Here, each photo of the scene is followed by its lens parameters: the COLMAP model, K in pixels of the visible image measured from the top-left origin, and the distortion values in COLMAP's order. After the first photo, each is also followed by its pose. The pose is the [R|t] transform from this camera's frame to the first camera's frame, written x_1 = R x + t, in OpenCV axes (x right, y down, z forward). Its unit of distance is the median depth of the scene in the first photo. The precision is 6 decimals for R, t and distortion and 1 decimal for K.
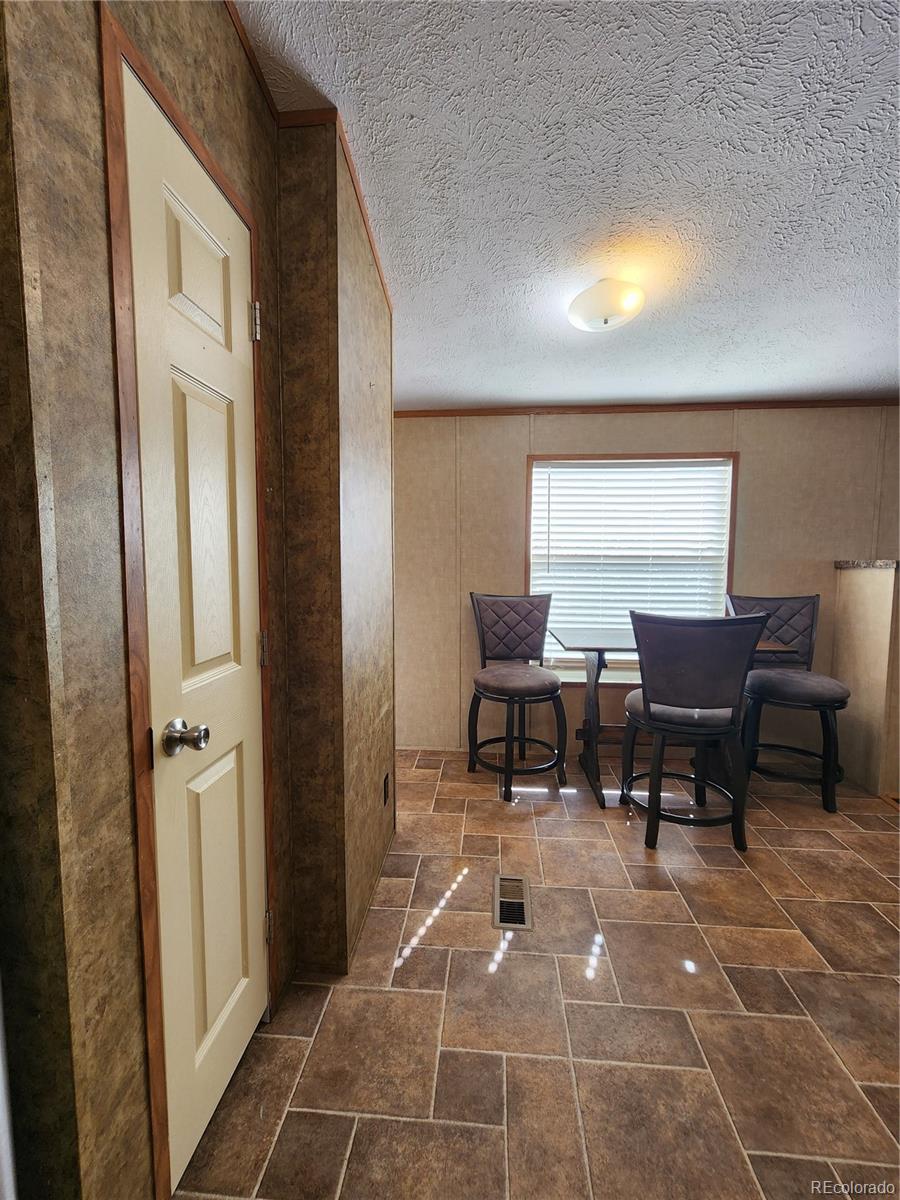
lens RADIAL K [[494.6, 0, 448.4], [0, 494.6, 597.1], [0, 0, 1]] dist [-0.001079, 0.000361]
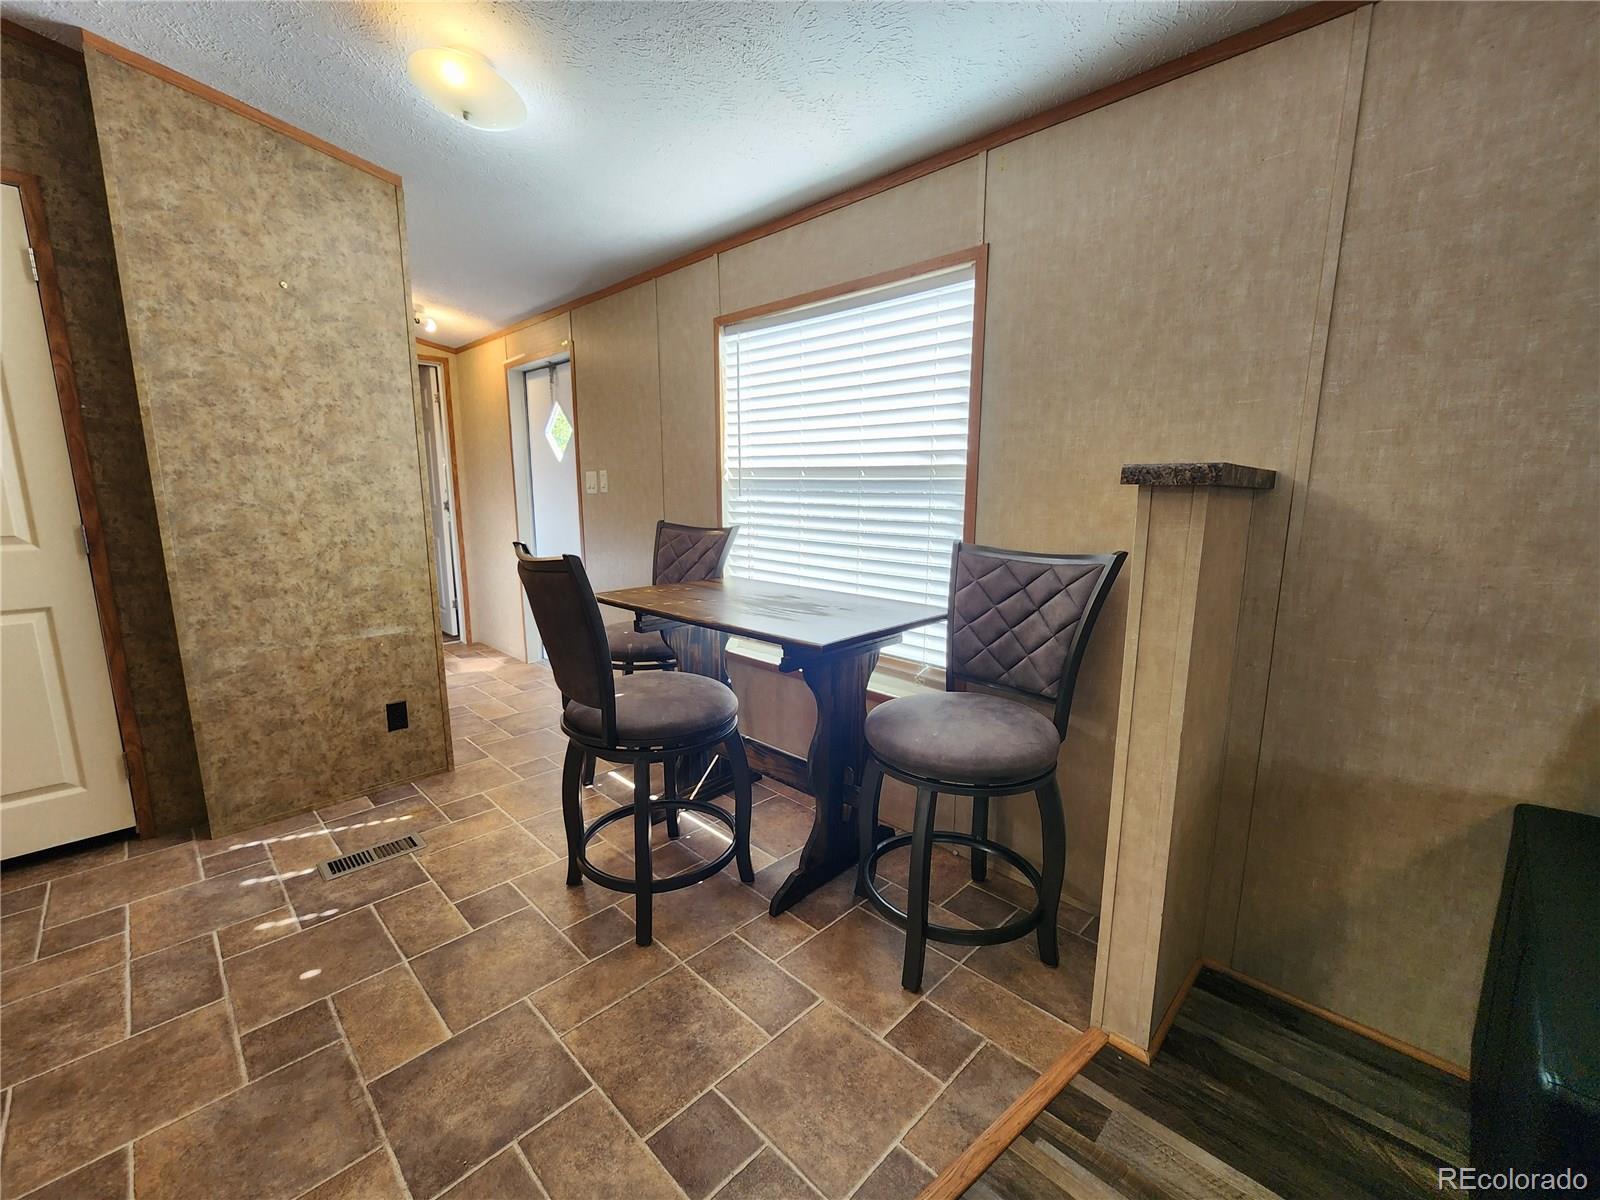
lens RADIAL K [[659.5, 0, 793.9], [0, 659.5, 598.8], [0, 0, 1]] dist [-0.001079, 0.000361]
pose [[0.769247, 0.110673, -0.629293, 0.885886], [-0.057883, 0.992906, 0.103865, -0.007407], [0.636324, -0.043473, 0.770196, 0.371032]]
